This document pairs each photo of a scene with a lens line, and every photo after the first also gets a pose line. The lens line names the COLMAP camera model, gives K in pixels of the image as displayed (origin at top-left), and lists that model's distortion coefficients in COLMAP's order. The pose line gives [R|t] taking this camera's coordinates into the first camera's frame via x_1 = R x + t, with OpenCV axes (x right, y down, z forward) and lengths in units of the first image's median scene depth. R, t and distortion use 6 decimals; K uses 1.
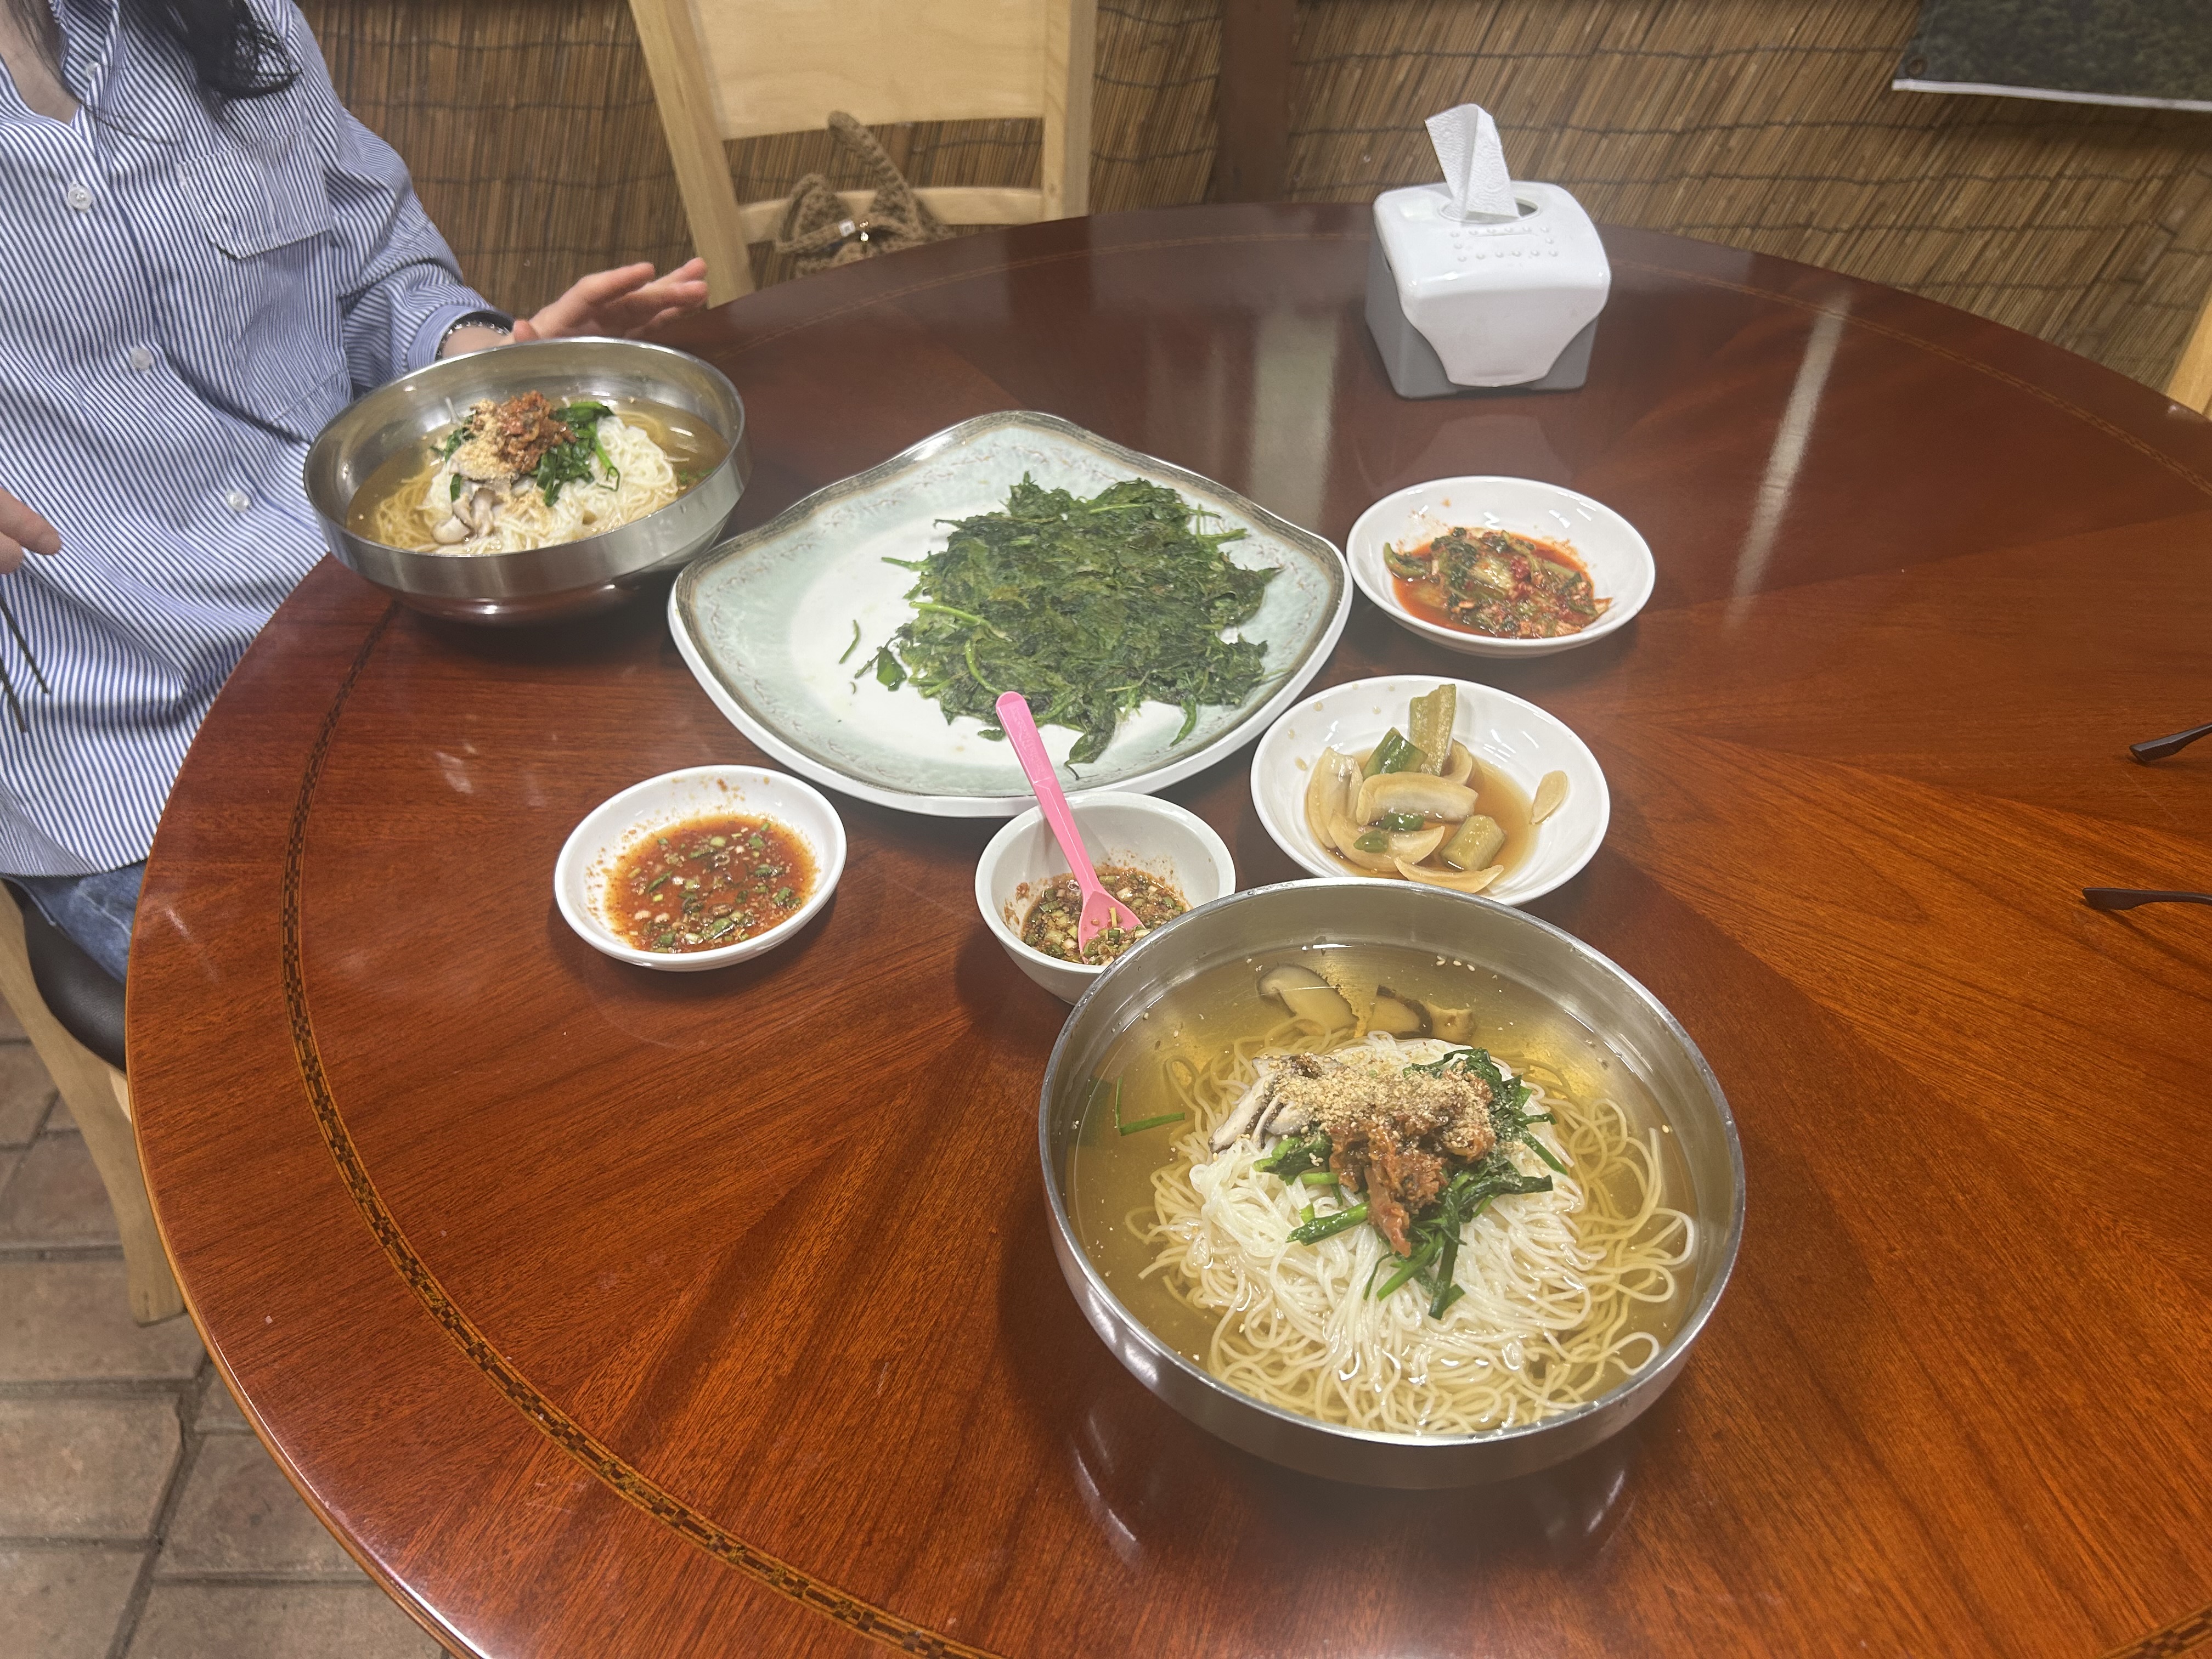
lens RADIAL K [[1662.0, 0, 1108.7], [0, 1662.0, 829.2], [0, 0, 1]] dist [0.015427, 0.002557]
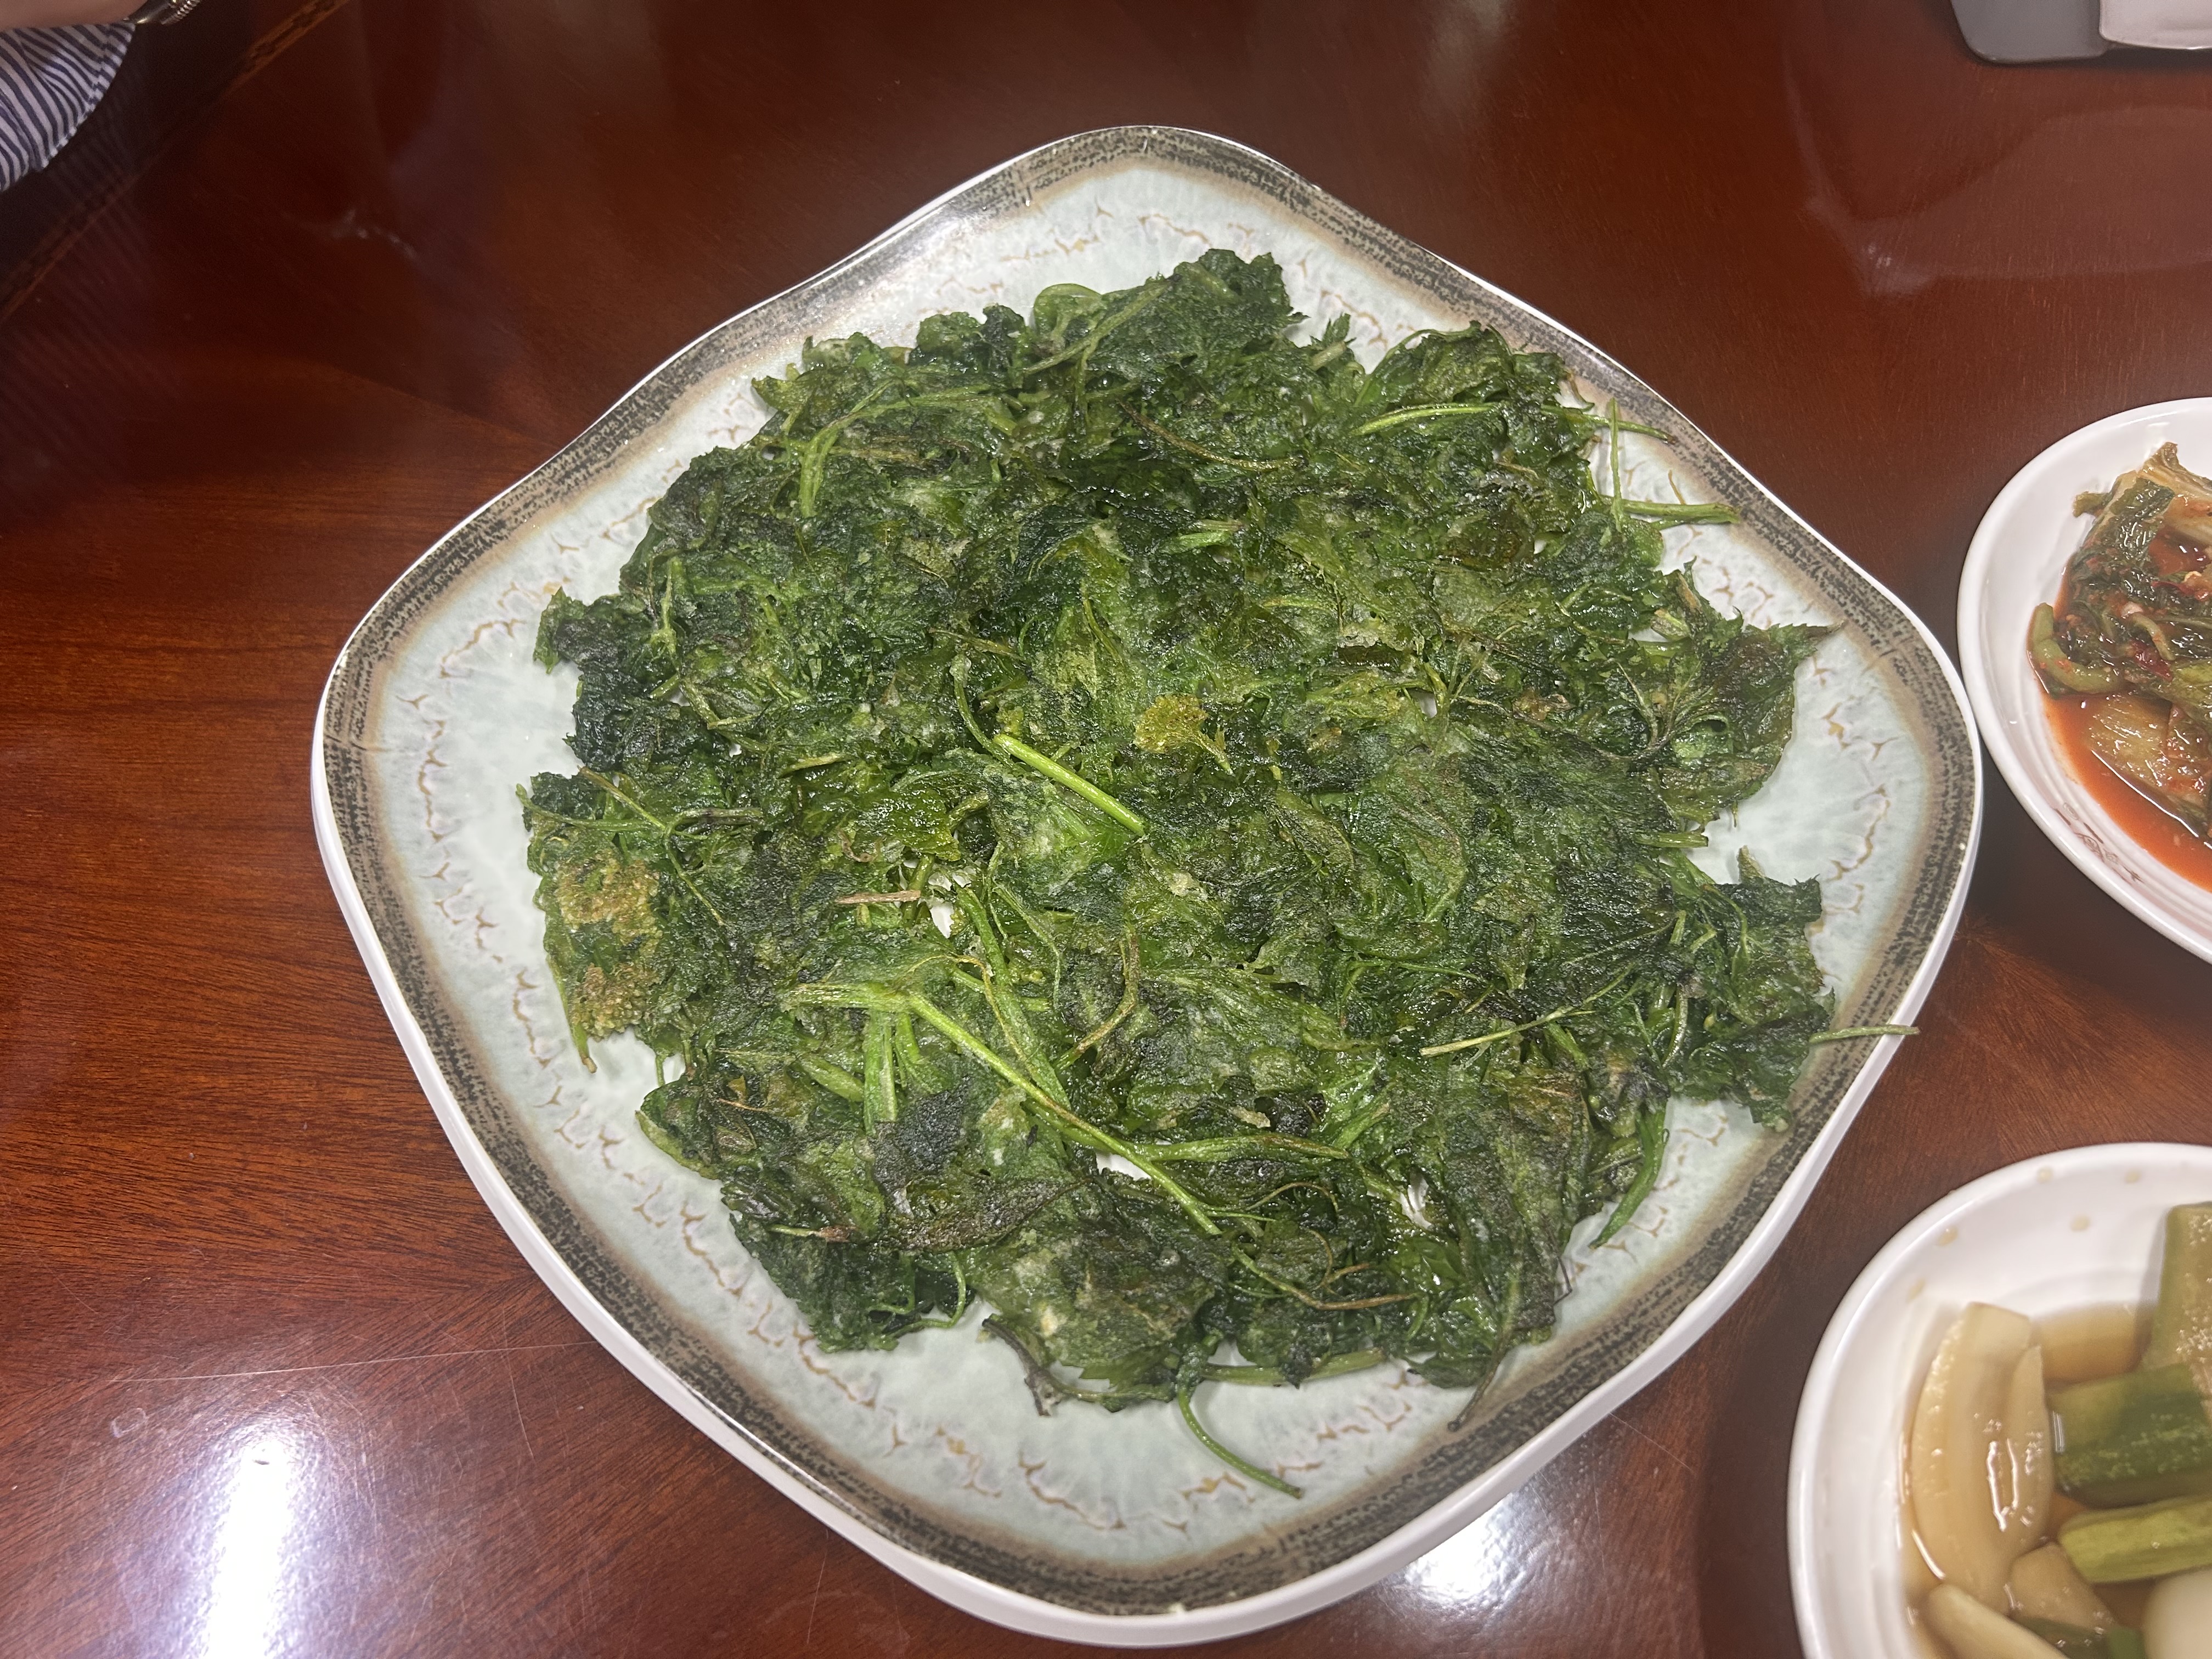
lens RADIAL K [[1662.0, 0, 1102.7], [0, 1662.0, 830.5], [0, 0, 1]] dist [0.015427, 0.002557]
pose [[0.997805, -0.006192, -0.065925, -0.052067], [0.029069, 0.935511, 0.352101, -0.264690], [0.059493, -0.353245, 0.933637, 0.587637]]
